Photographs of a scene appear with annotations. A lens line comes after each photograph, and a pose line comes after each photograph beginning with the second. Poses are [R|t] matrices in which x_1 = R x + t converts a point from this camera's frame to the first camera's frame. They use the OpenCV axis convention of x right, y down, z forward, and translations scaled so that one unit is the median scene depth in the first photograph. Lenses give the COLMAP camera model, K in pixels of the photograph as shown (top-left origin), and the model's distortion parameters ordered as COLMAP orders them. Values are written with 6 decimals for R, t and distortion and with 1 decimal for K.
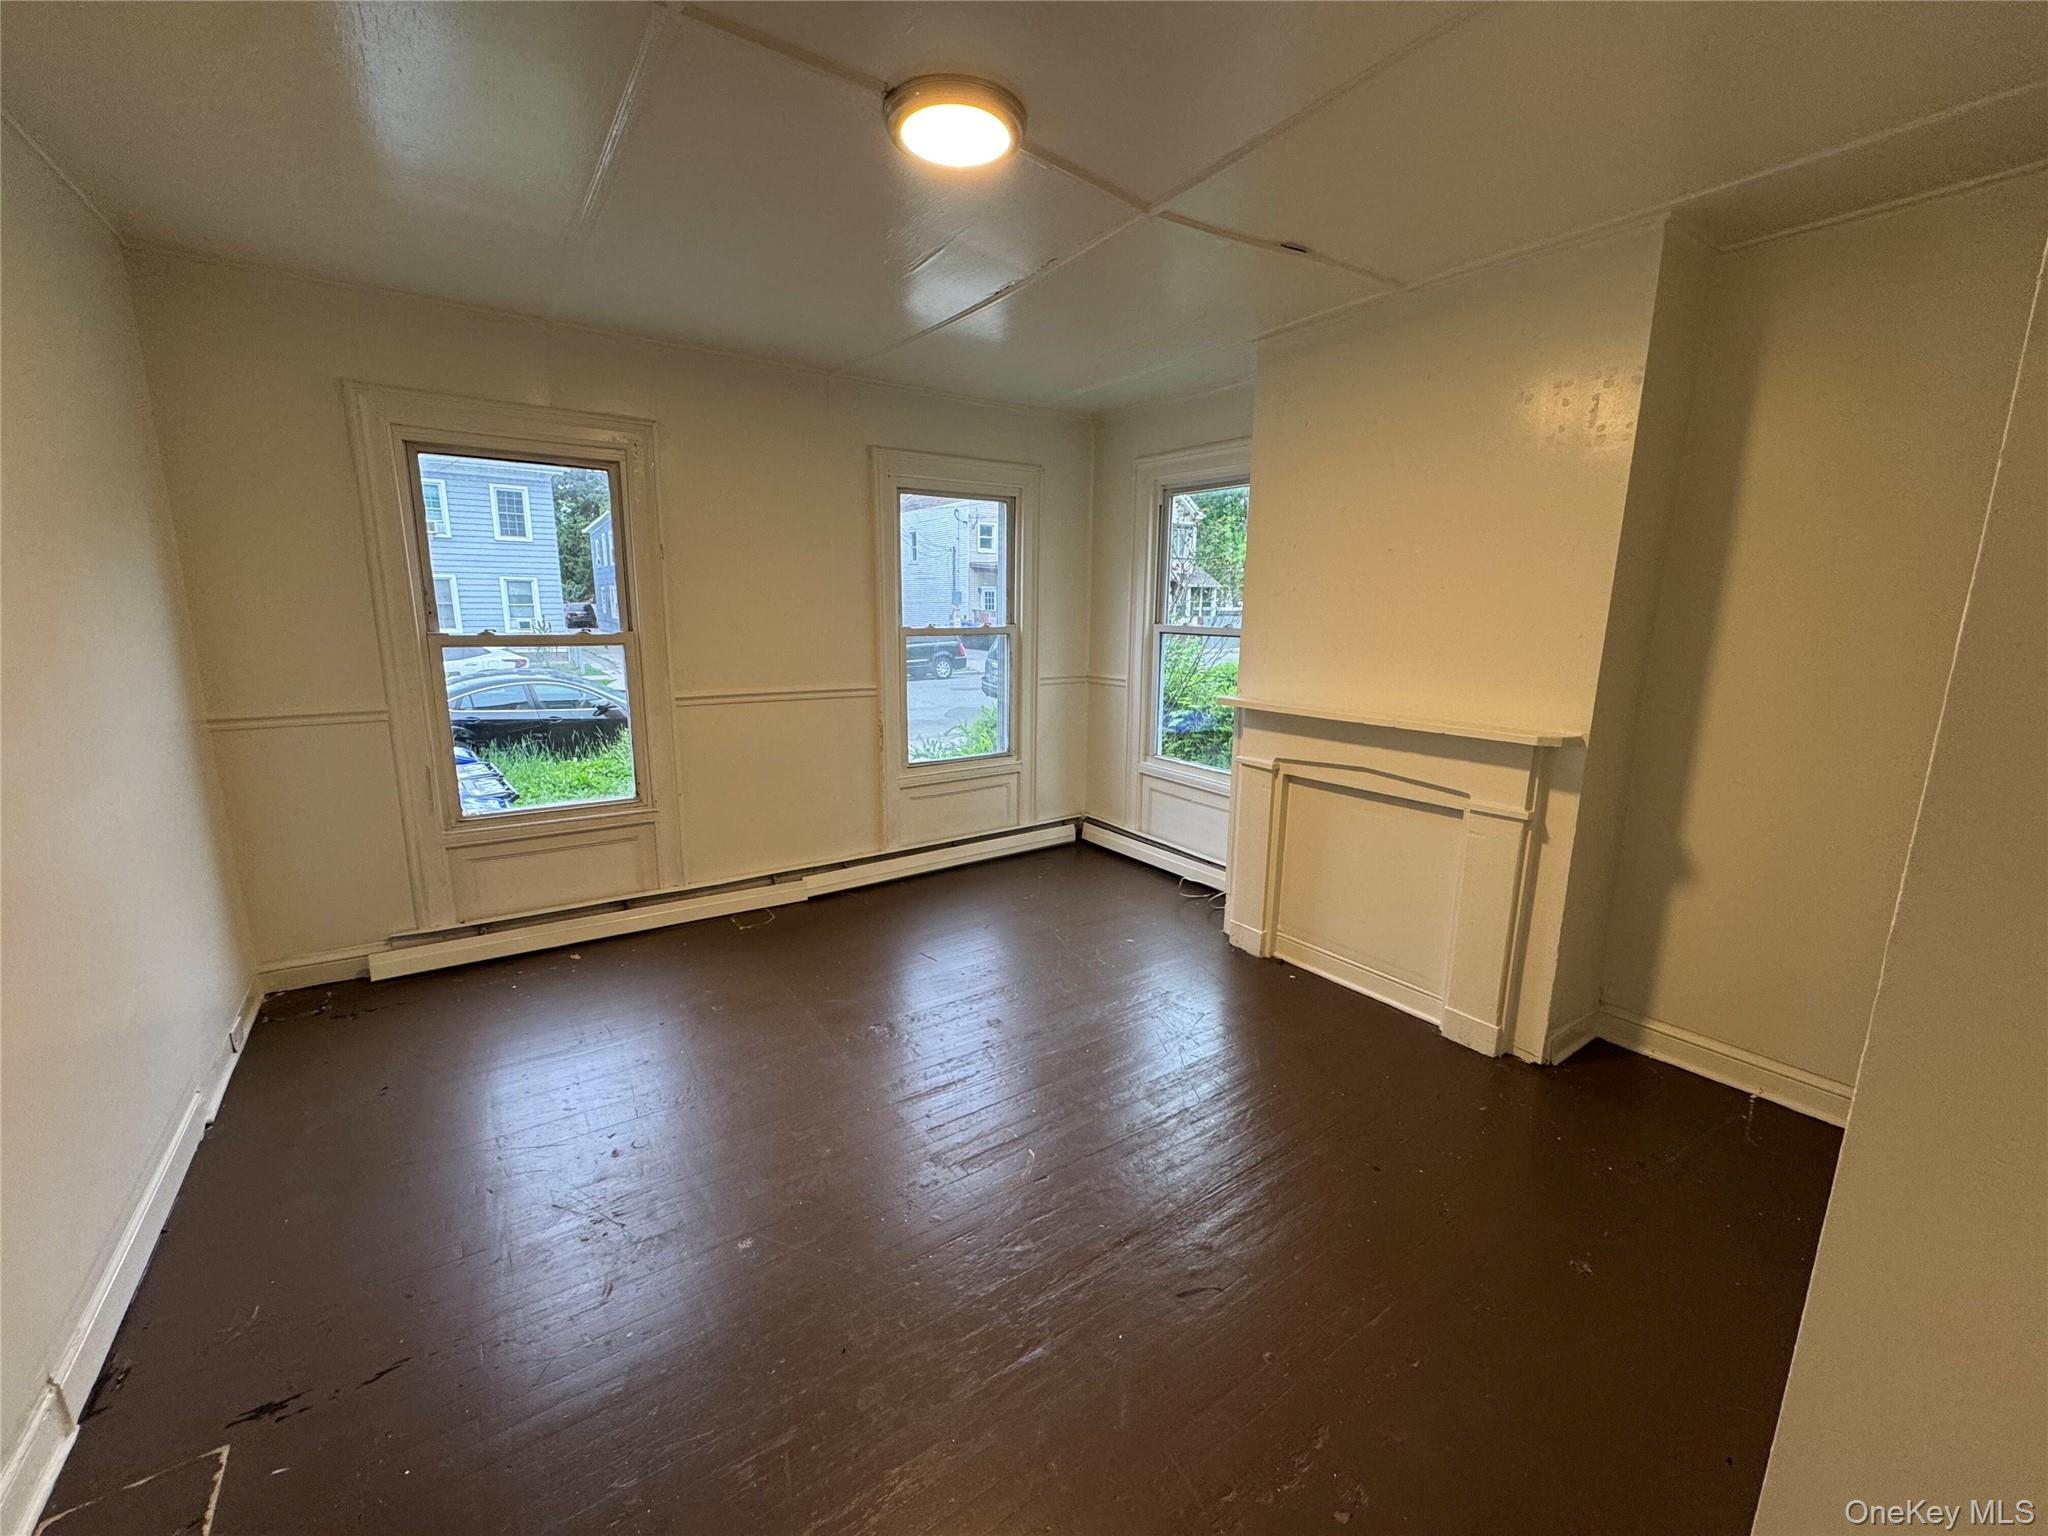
lens RADIAL K [[820.5, 0, 1024.0], [0, 820.5, 768.0], [0, 0, 1]] dist [-0.000364, 0.000095]
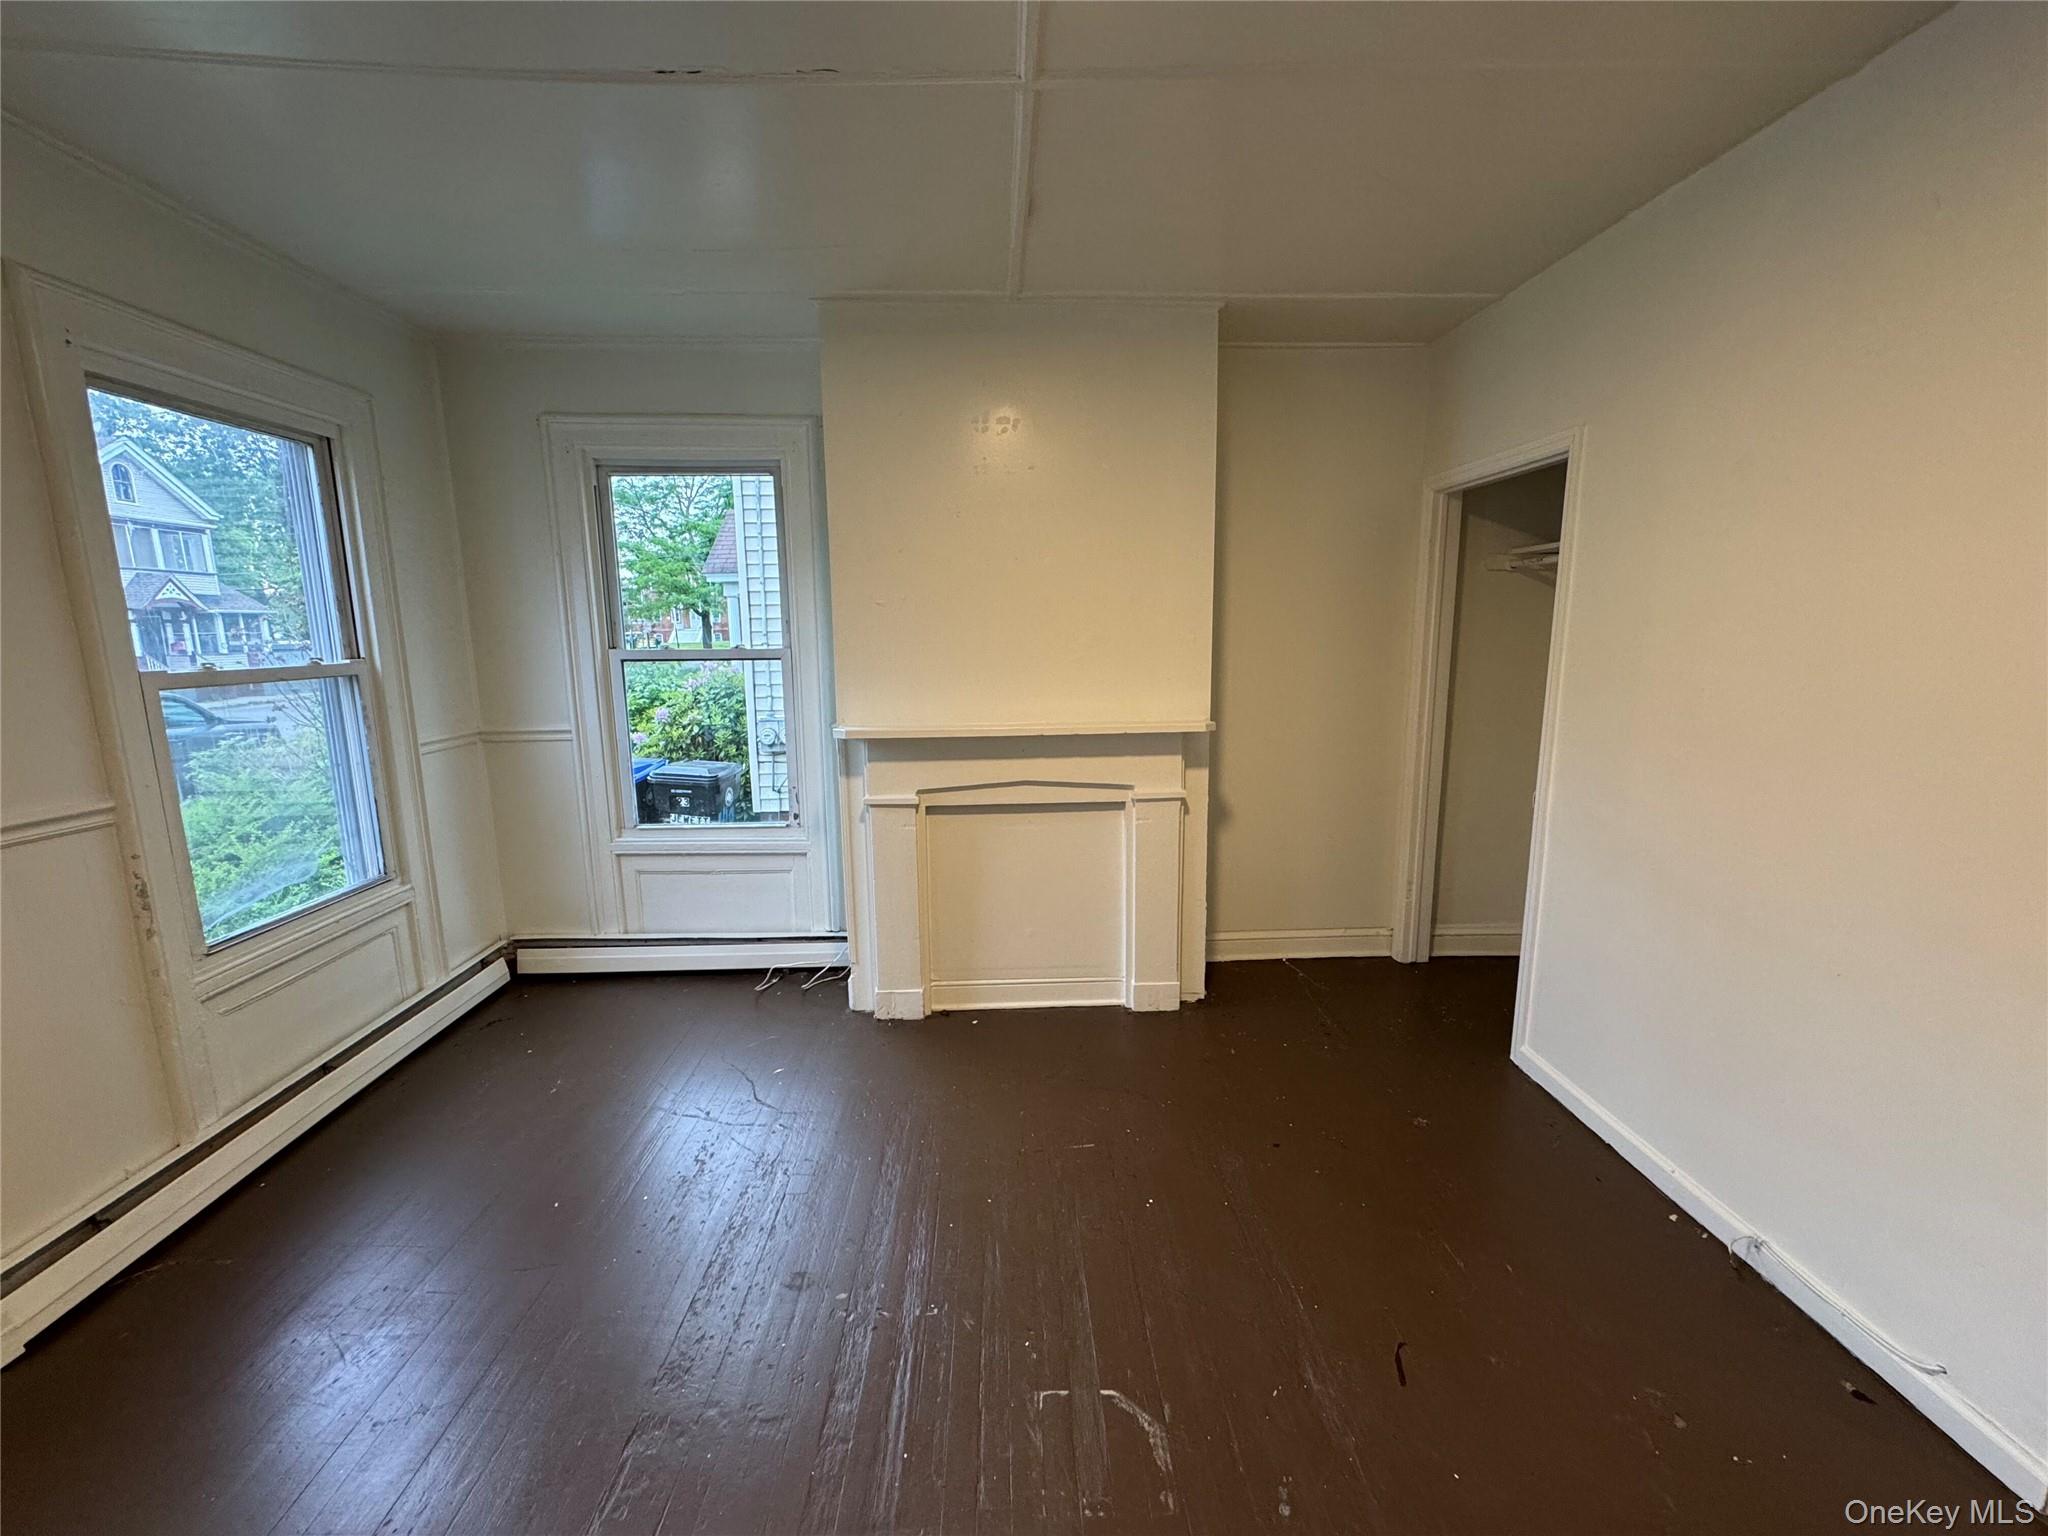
lens RADIAL K [[820.5, 0, 1024.0], [0, 820.5, 768.0], [0, 0, 1]] dist [-0.000364, 0.000095]
pose [[0.539935, -0.152739, 0.827733, -0.302970], [0.180607, 0.981516, 0.063306, -0.060283], [-0.822102, 0.115313, 0.557540, 0.353158]]
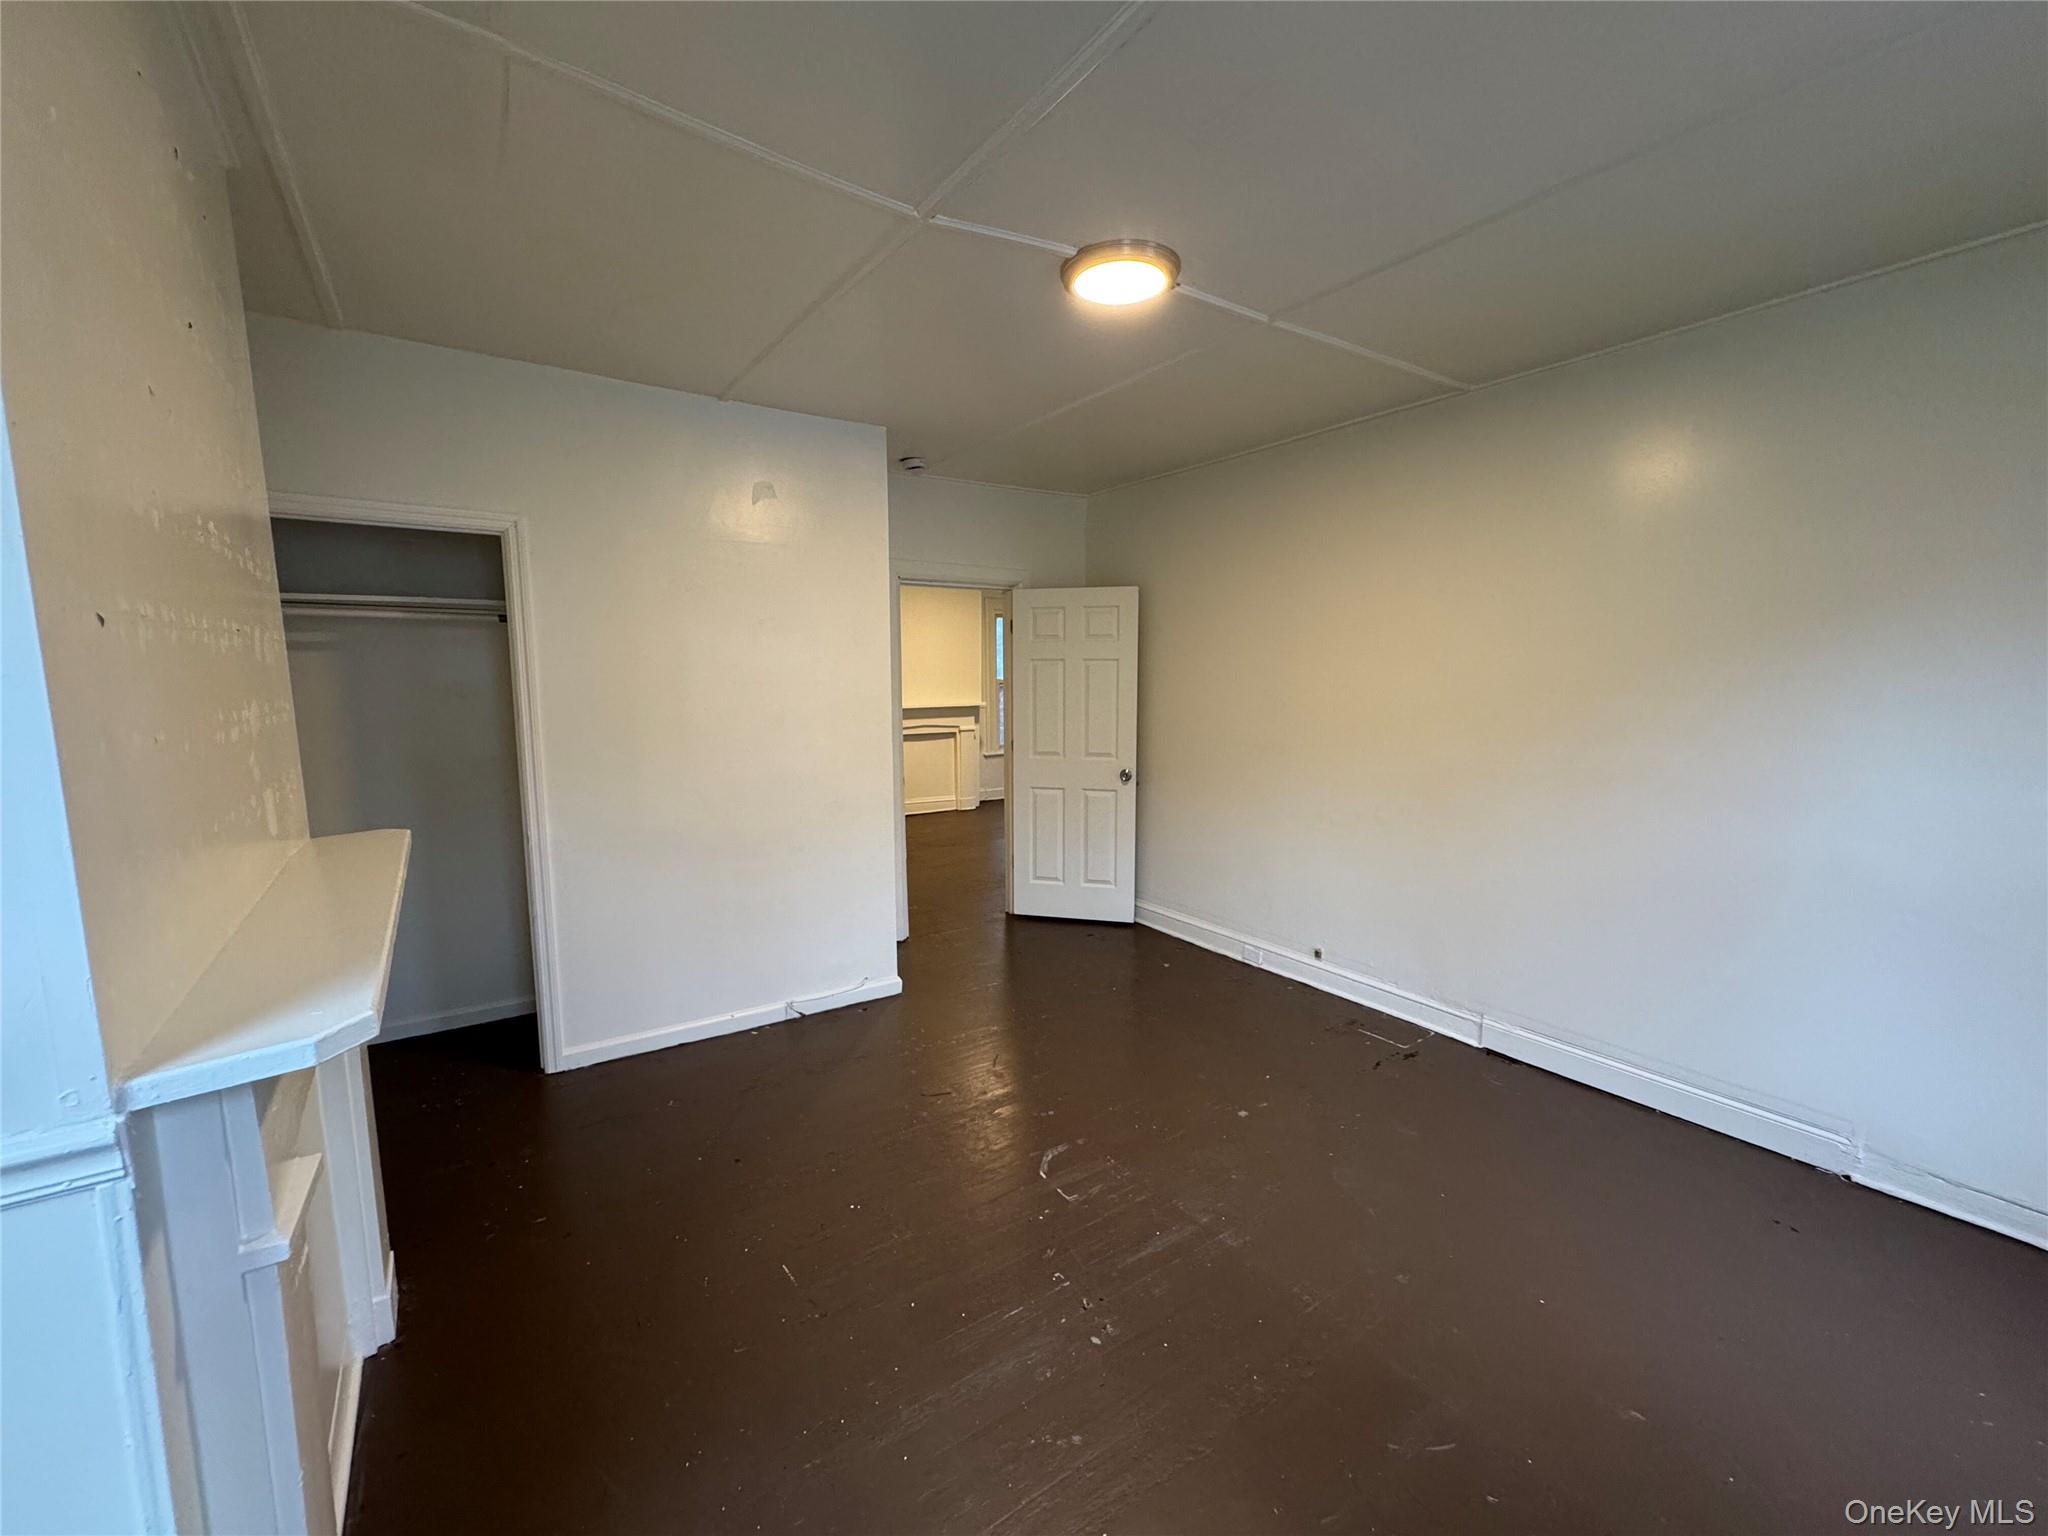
lens RADIAL K [[806.3, 0, 1024.0], [0, 806.3, 768.0], [0, 0, 1]] dist [-0.000649, -0.000013]
pose [[-0.999961, -0.008779, -0.000300, 0.022867], [-0.008433, 0.949858, 0.312568, -0.211513], [-0.002459, 0.312559, -0.949895, 1.062994]]
